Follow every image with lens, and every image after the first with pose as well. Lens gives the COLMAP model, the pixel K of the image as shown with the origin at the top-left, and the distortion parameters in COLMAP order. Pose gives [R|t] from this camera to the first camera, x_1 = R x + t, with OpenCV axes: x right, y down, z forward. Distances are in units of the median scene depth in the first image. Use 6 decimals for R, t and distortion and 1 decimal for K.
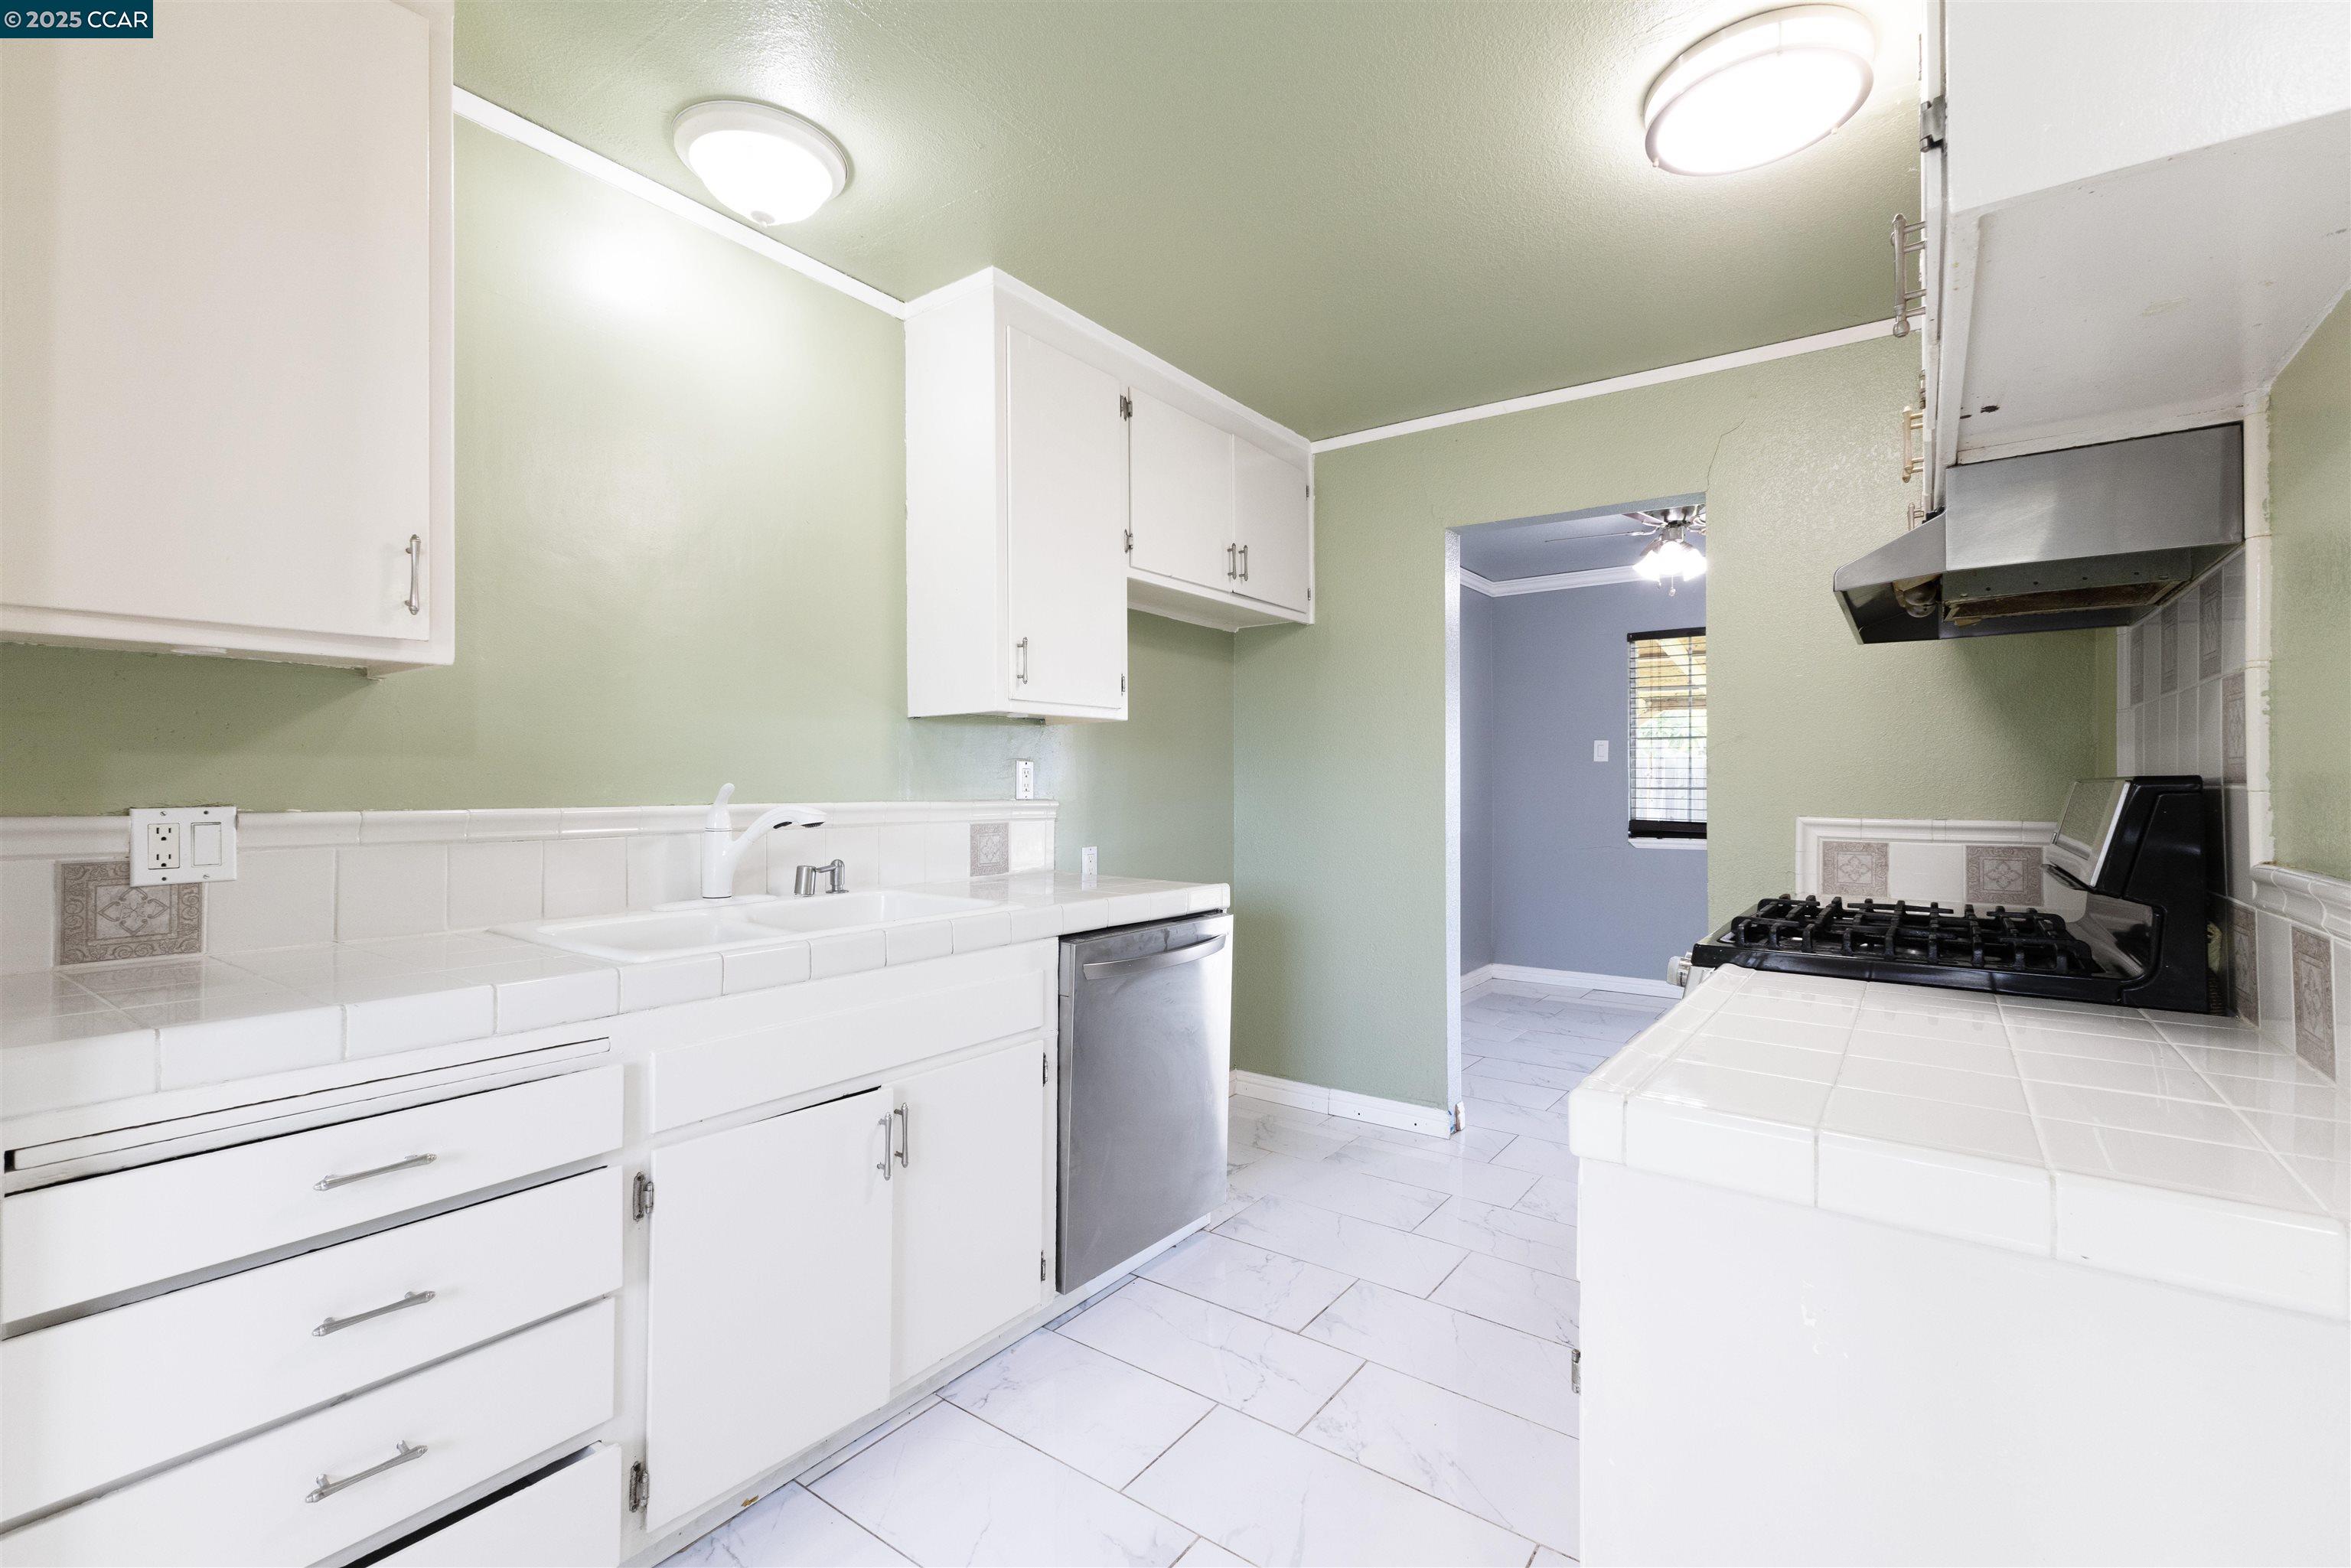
lens RADIAL K [[1024.3, 0, 1142.5], [0, 1024.3, 777.7], [0, 0, 1]] dist [0.008242, 0.000588]
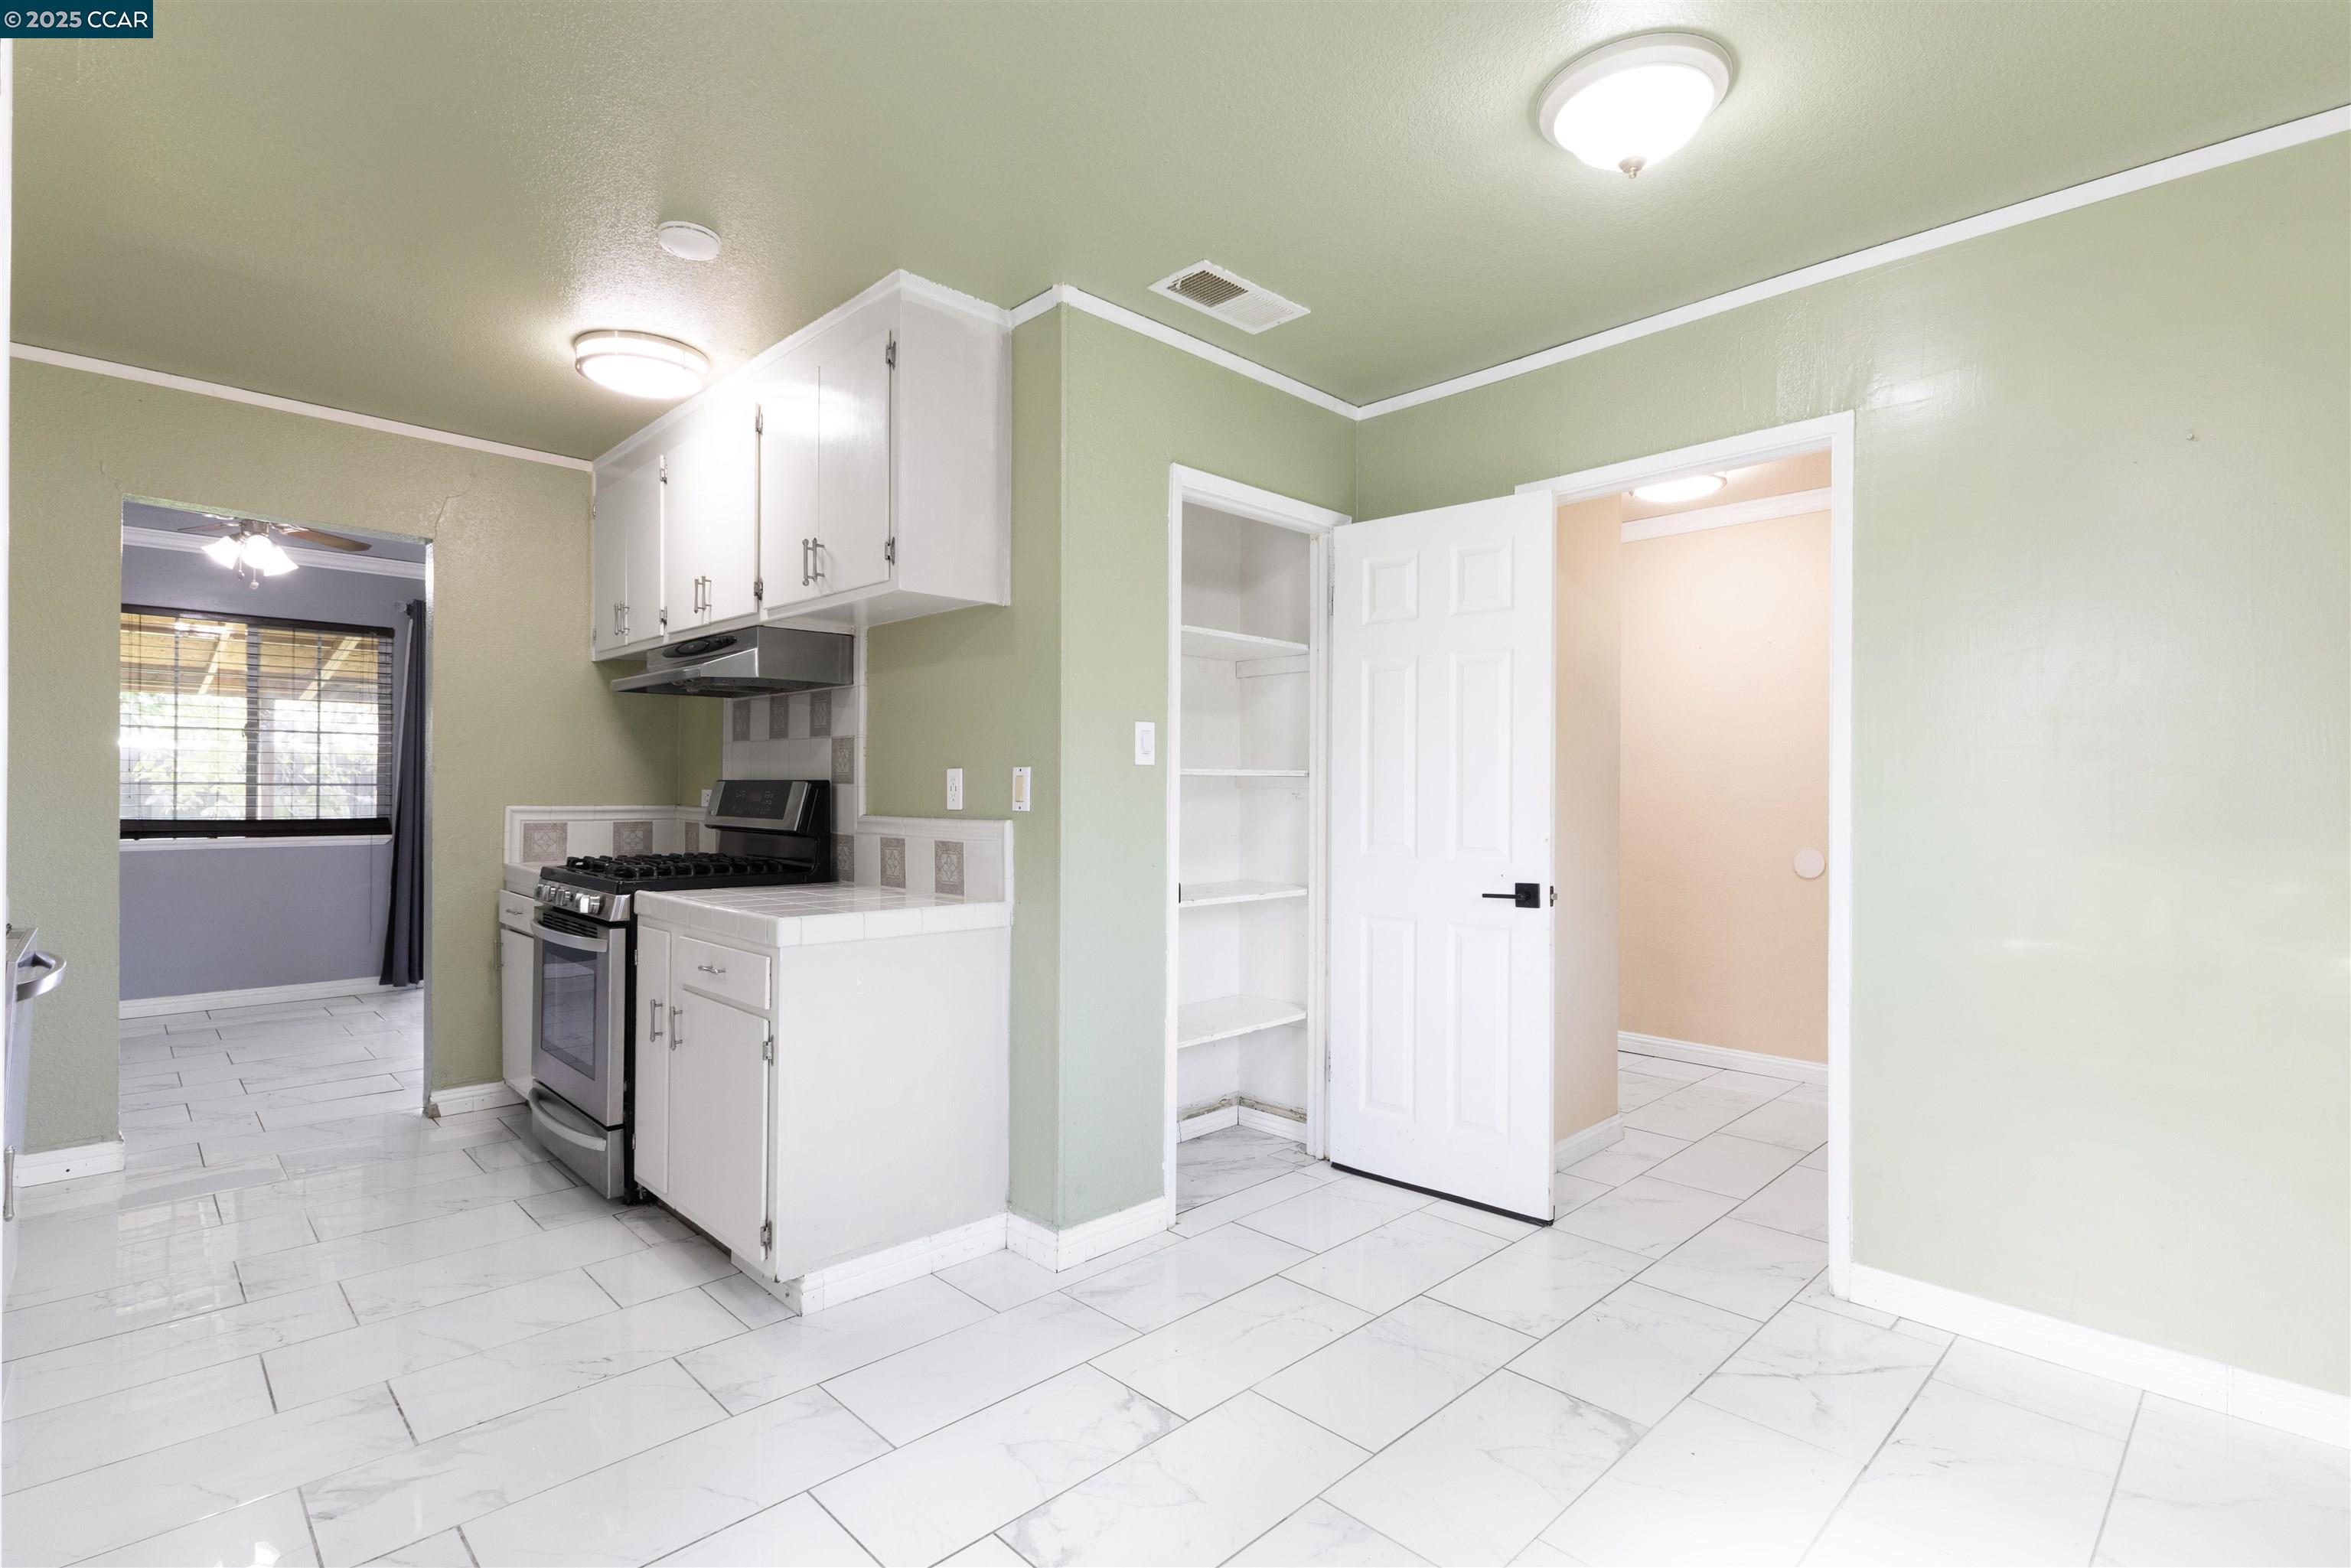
lens RADIAL K [[1110.1, 0, 1185.7], [0, 1110.1, 790.0], [0, 0, 1]] dist [0.009516, -0.000011]
pose [[0.151757, -0.000133, 0.988418, -0.667015], [-0.014817, 0.999887, 0.002409, 0.001450], [-0.988307, -0.015011, 0.151738, -0.084758]]
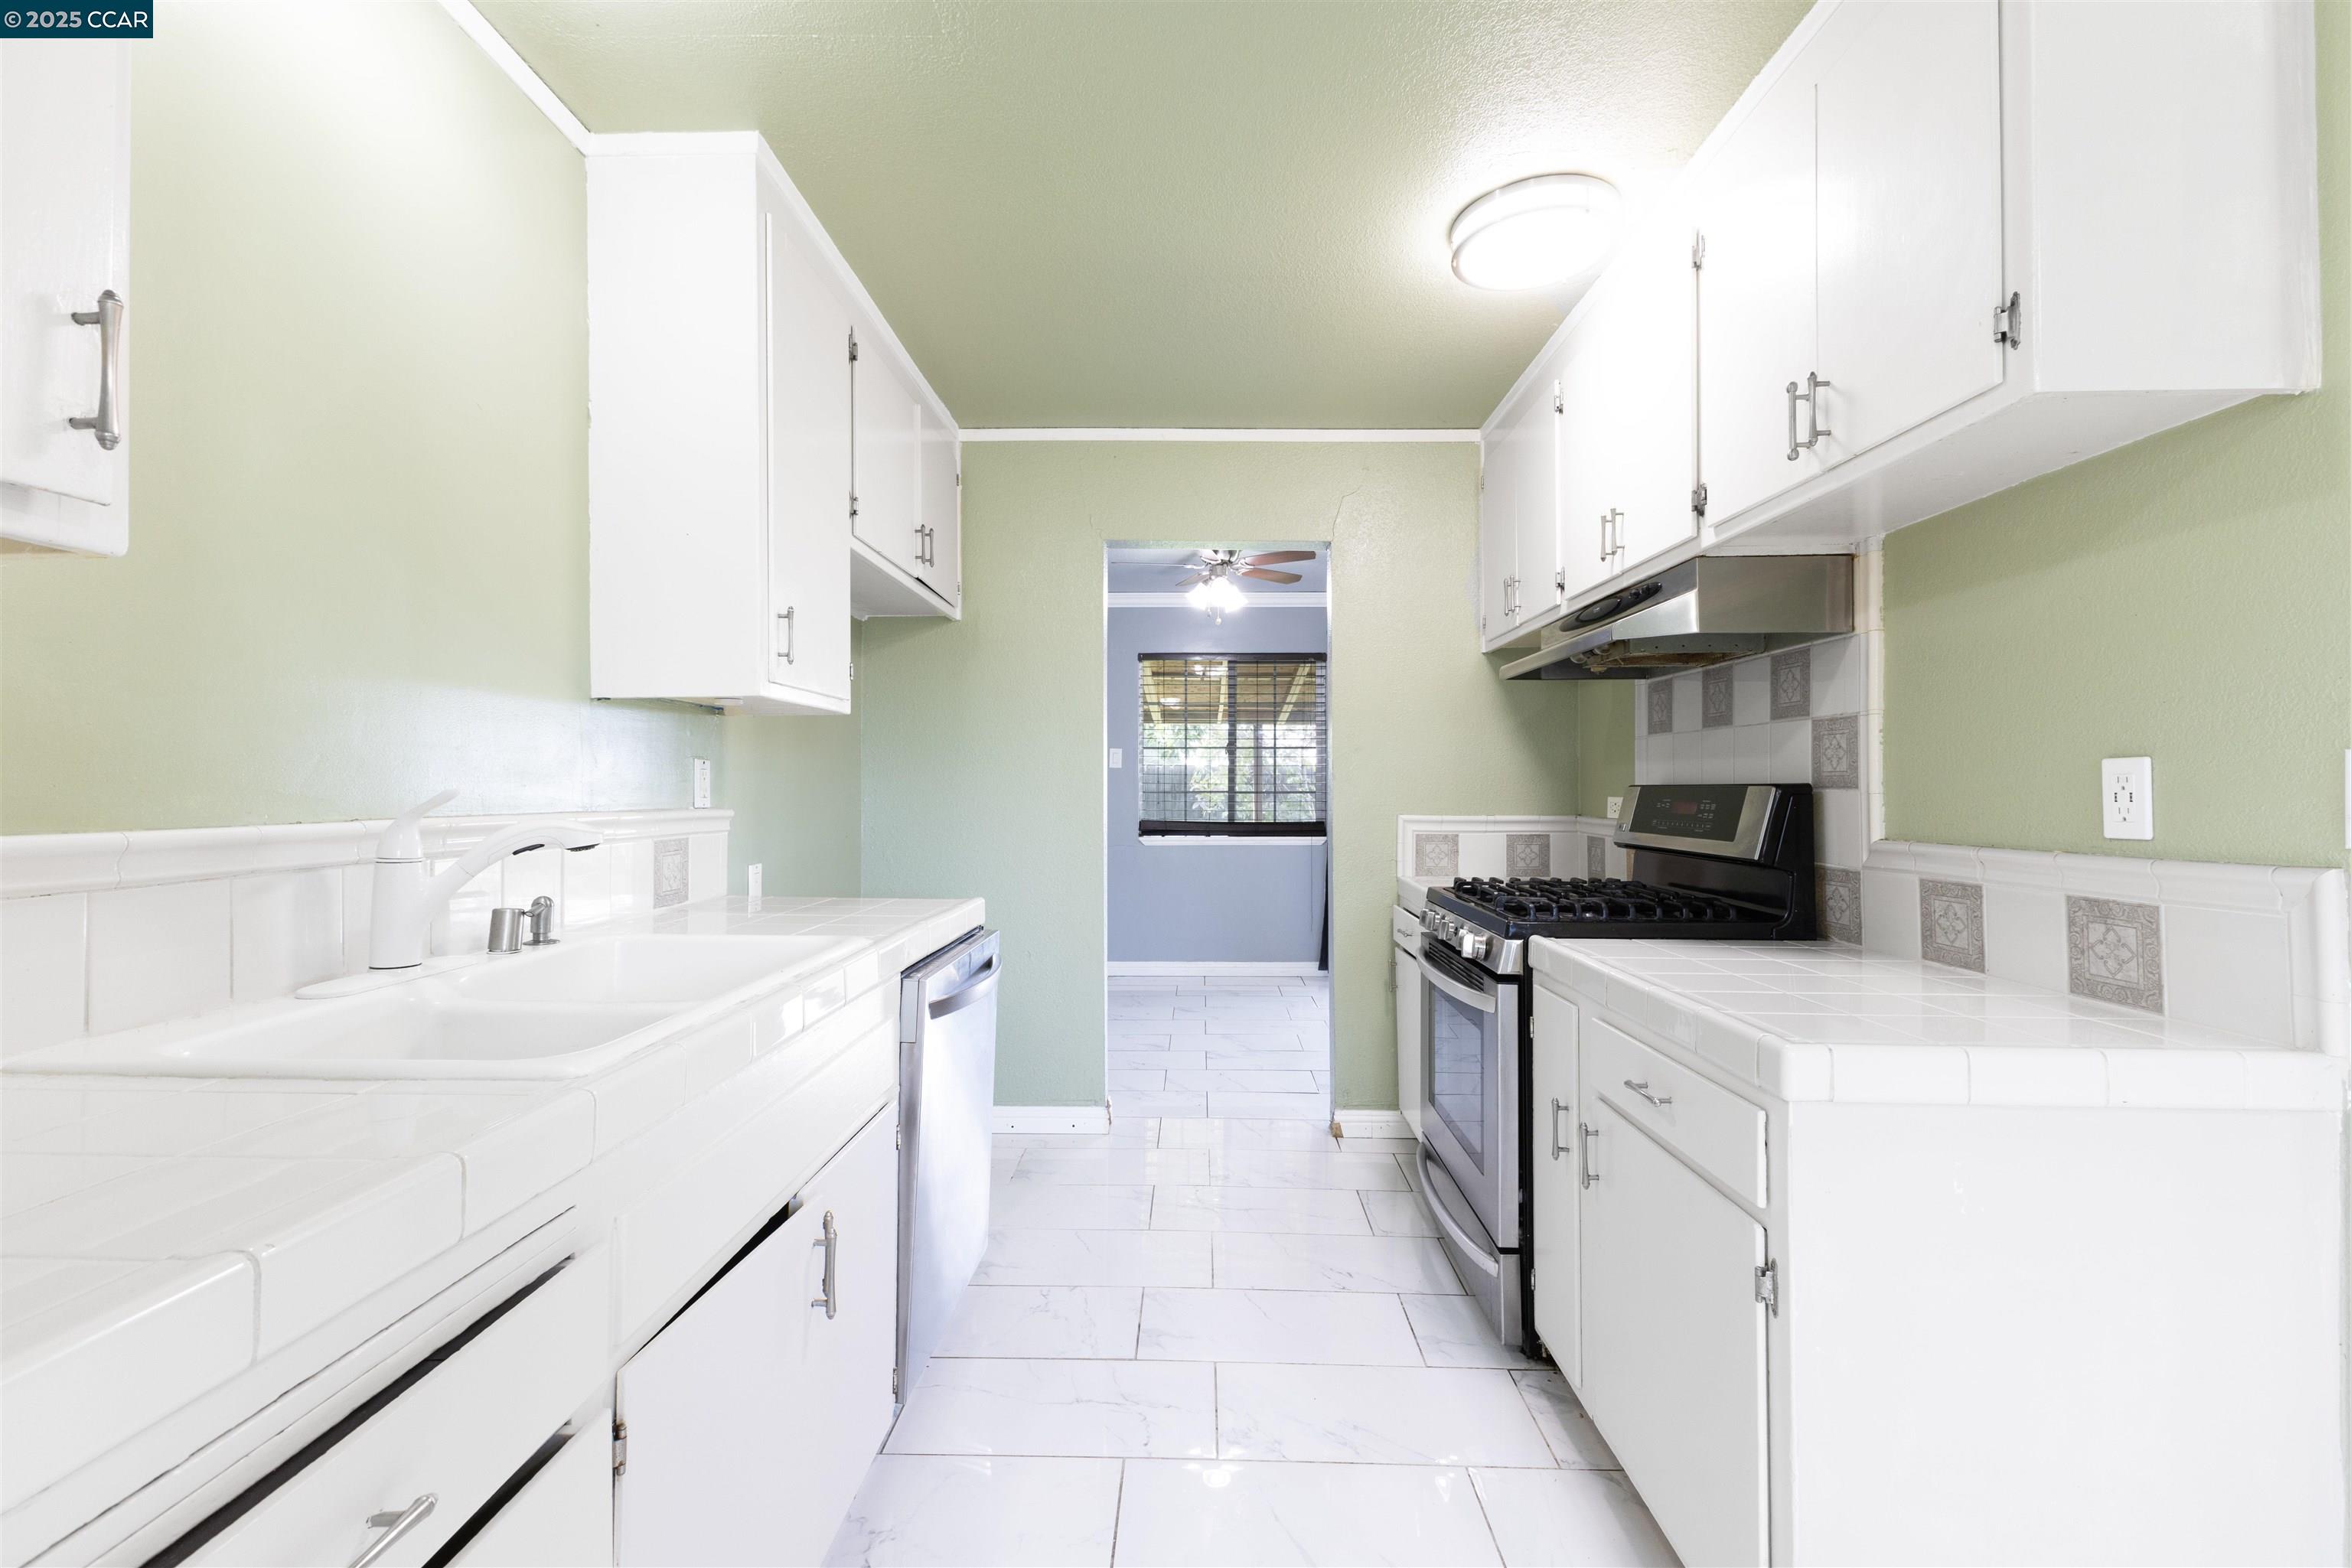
lens RADIAL K [[1024.3, 0, 1164.8], [0, 1024.3, 777.7], [0, 0, 1]] dist [0.008242, 0.000588]
pose [[0.816912, 0.005916, 0.576732, -0.312888], [-0.003339, 0.999979, -0.005528, 0.000867], [-0.576753, 0.002591, 0.816915, 0.159754]]
